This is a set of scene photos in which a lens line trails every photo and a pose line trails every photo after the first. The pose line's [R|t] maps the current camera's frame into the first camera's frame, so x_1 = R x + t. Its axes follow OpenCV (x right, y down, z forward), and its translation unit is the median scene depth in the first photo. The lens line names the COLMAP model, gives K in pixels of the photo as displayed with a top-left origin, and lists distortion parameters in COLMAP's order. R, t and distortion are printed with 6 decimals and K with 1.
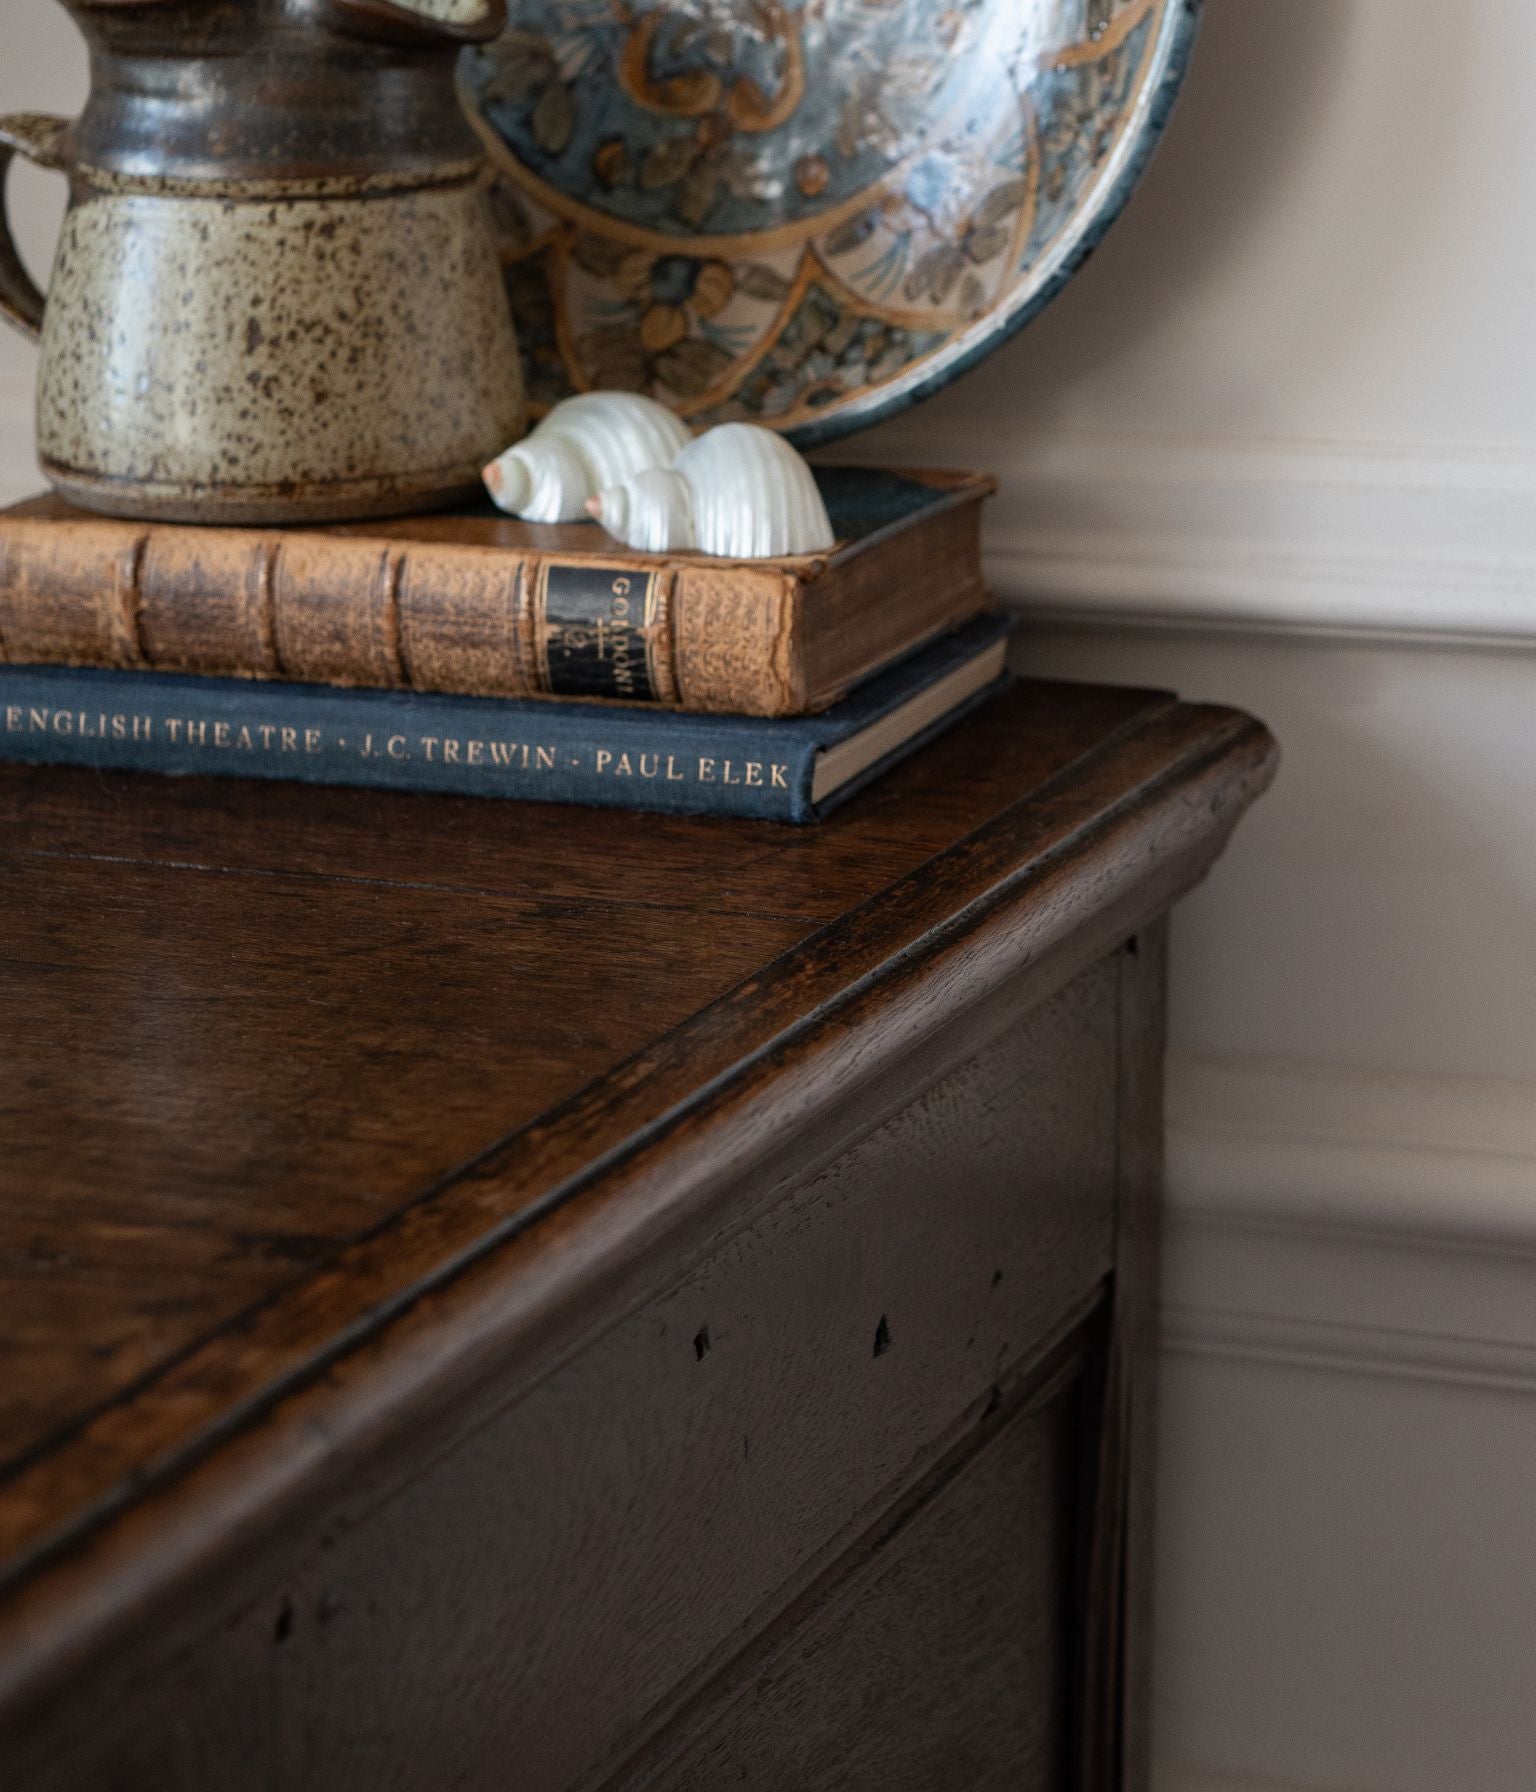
lens RADIAL K [[5155.4, 0, 770.8], [0, 5155.4, 910.1], [0, 0, 1]] dist [0.070783, 0.000000]
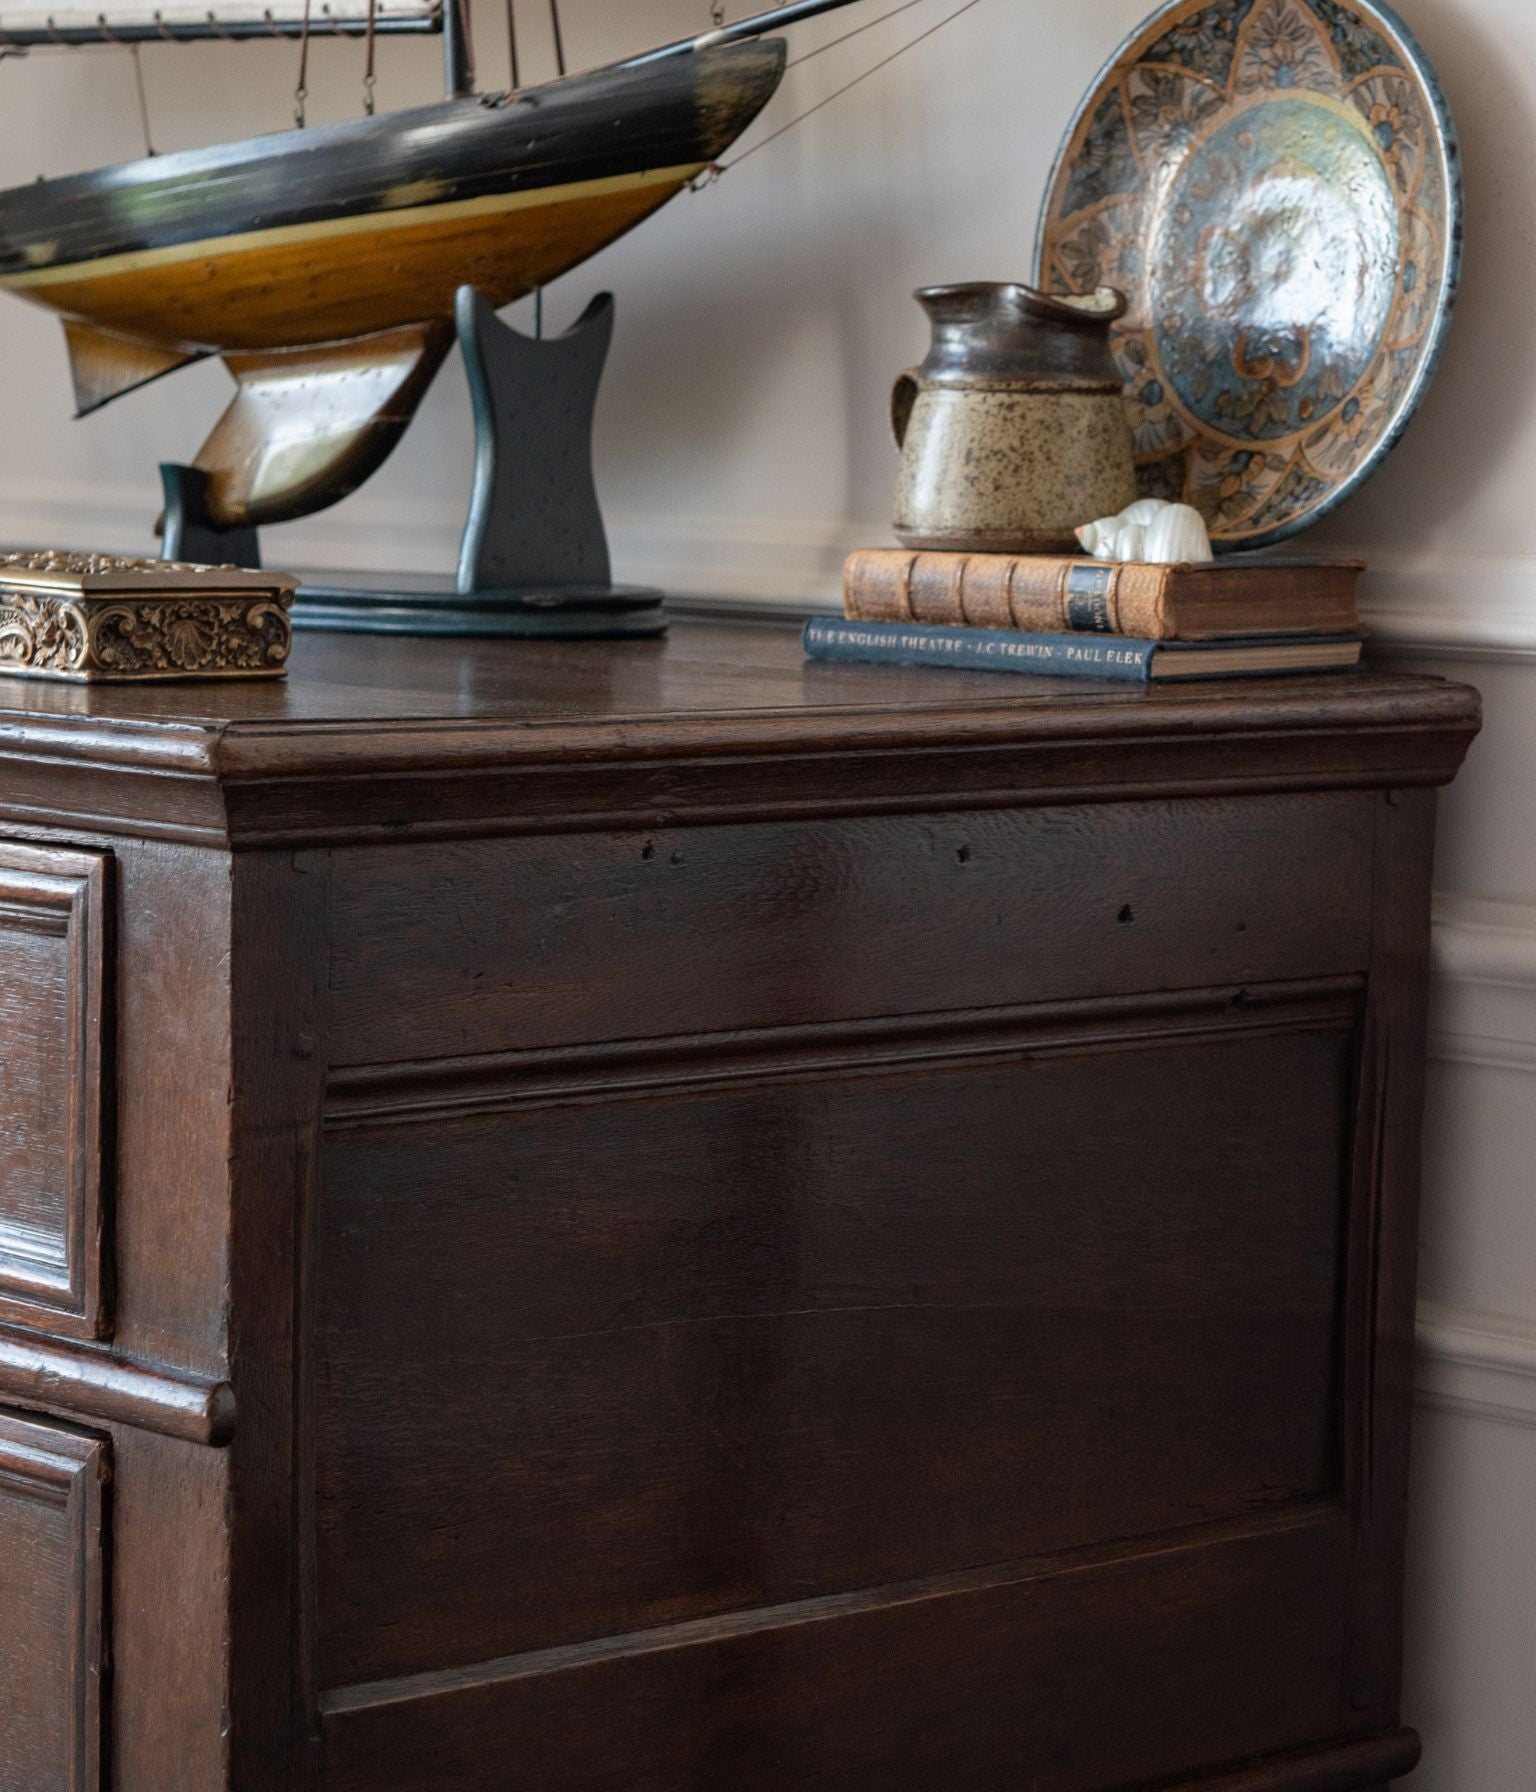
lens RADIAL K [[5247.9, 0, 756.2], [0, 5247.9, 1063.6], [0, 0, 1]] dist [0.071905, 0.000000]
pose [[0.895359, 0.081208, -0.437879, 0.750456], [-0.133654, 0.986909, -0.090261, 0.323071], [0.424817, 0.139340, 0.894492, -0.856436]]
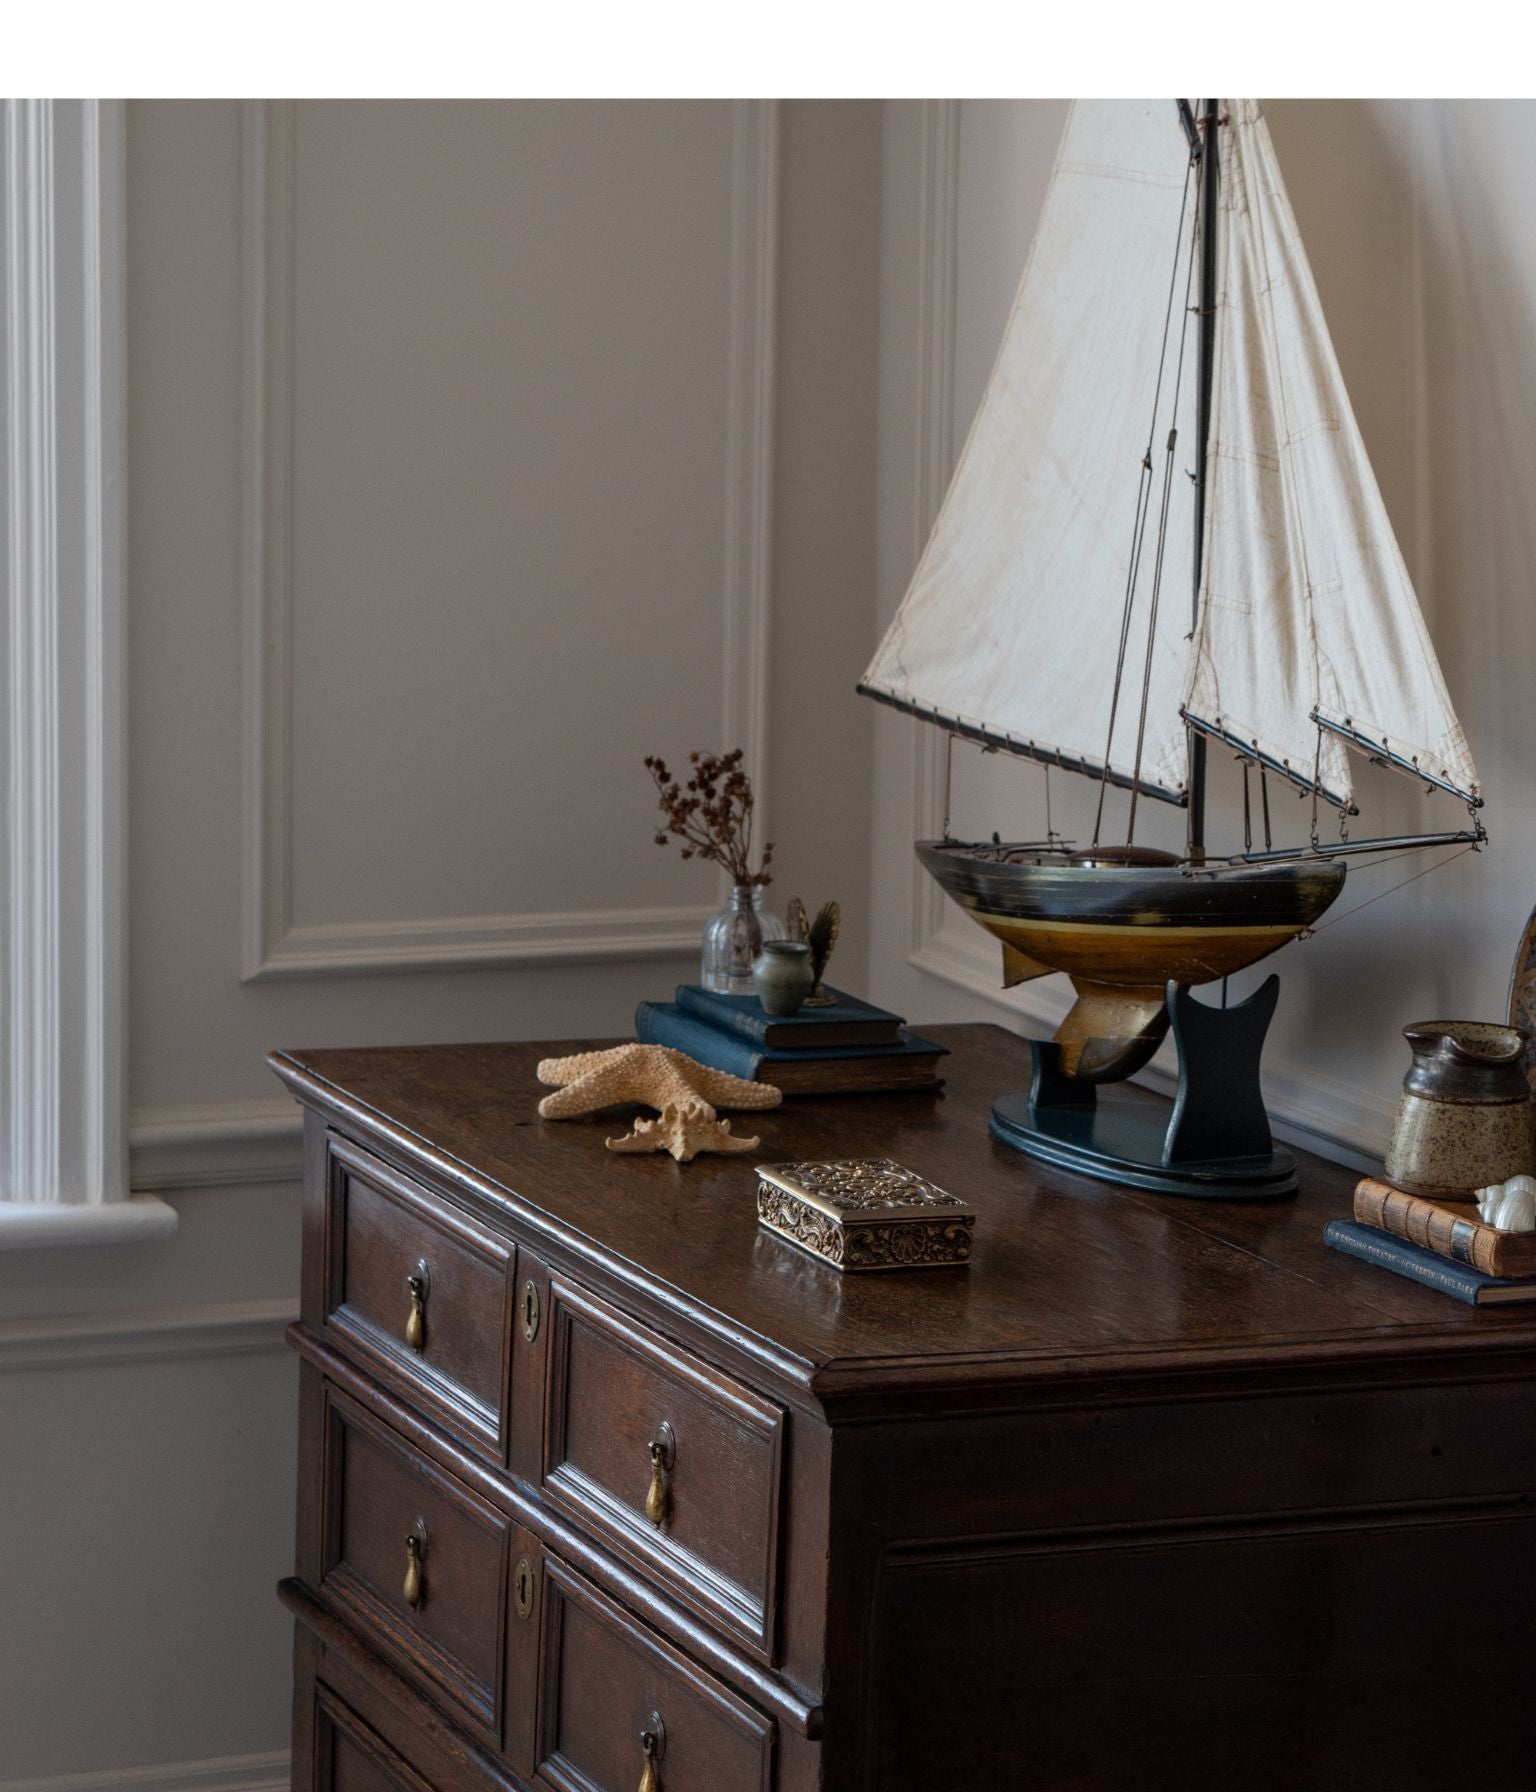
lens RADIAL K [[5247.9, 0, 744.7], [0, 5247.9, 983.3], [0, 0, 1]] dist [0.071905, 0.000000]
pose [[0.689471, 0.149213, -0.708777, 1.986463], [-0.215566, 0.976481, -0.004124, -0.101479], [0.691492, 0.155631, 0.705420, -1.708286]]
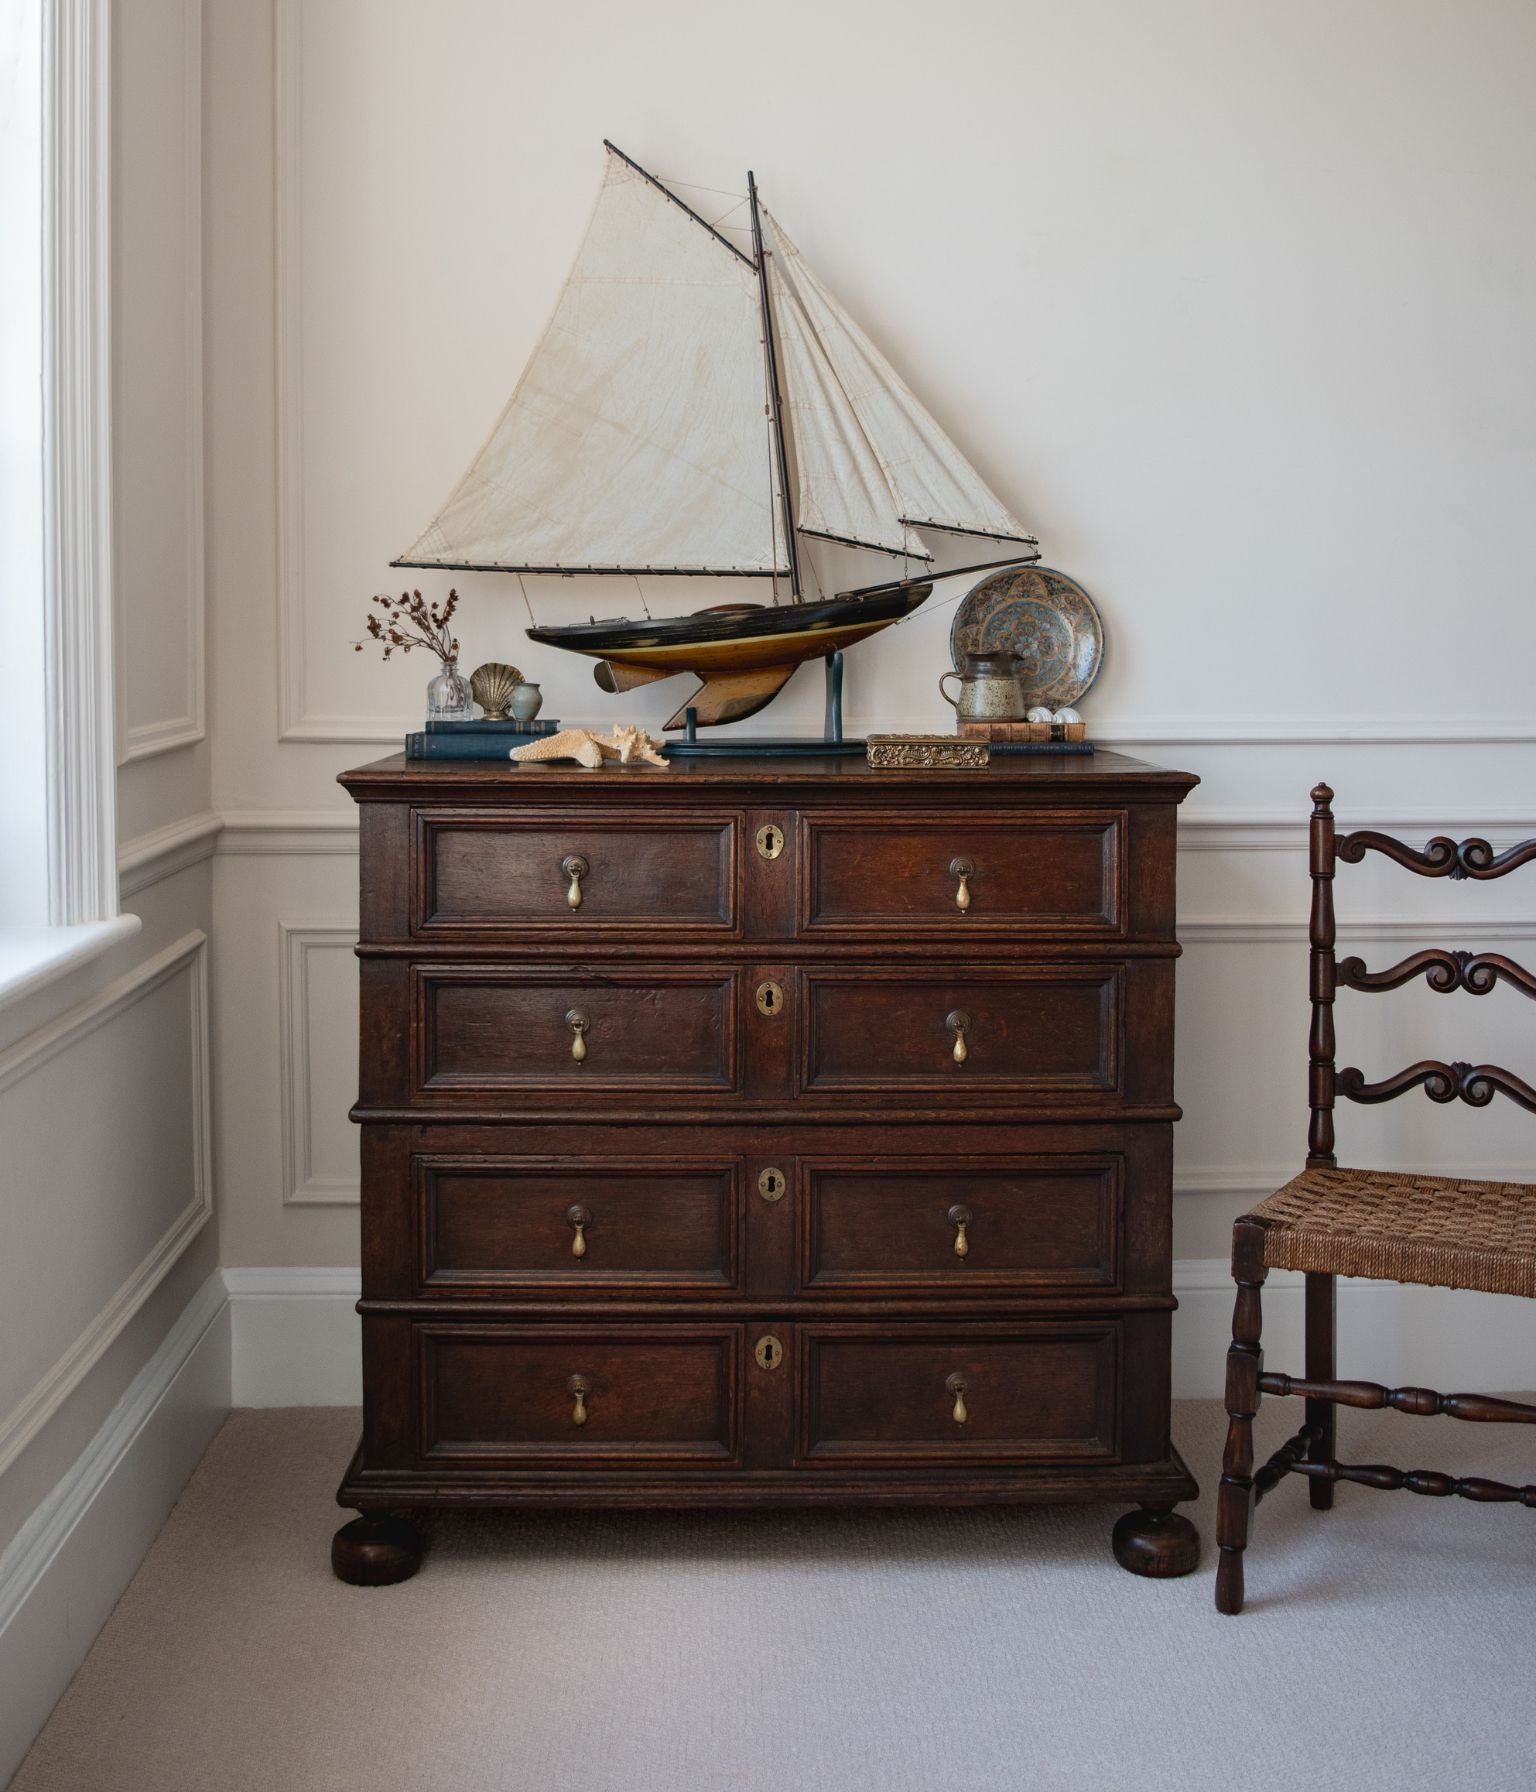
lens RADIAL K [[2172.4, 0, 742.3], [0, 2172.4, 671.4], [0, 0, 1]] dist [-0.075740, 0.000000]
pose [[0.925514, 0.004216, 0.378689, -1.649495], [0.085367, 0.971880, -0.219457, 0.512367], [-0.368966, 0.235438, 0.899129, -1.706016]]
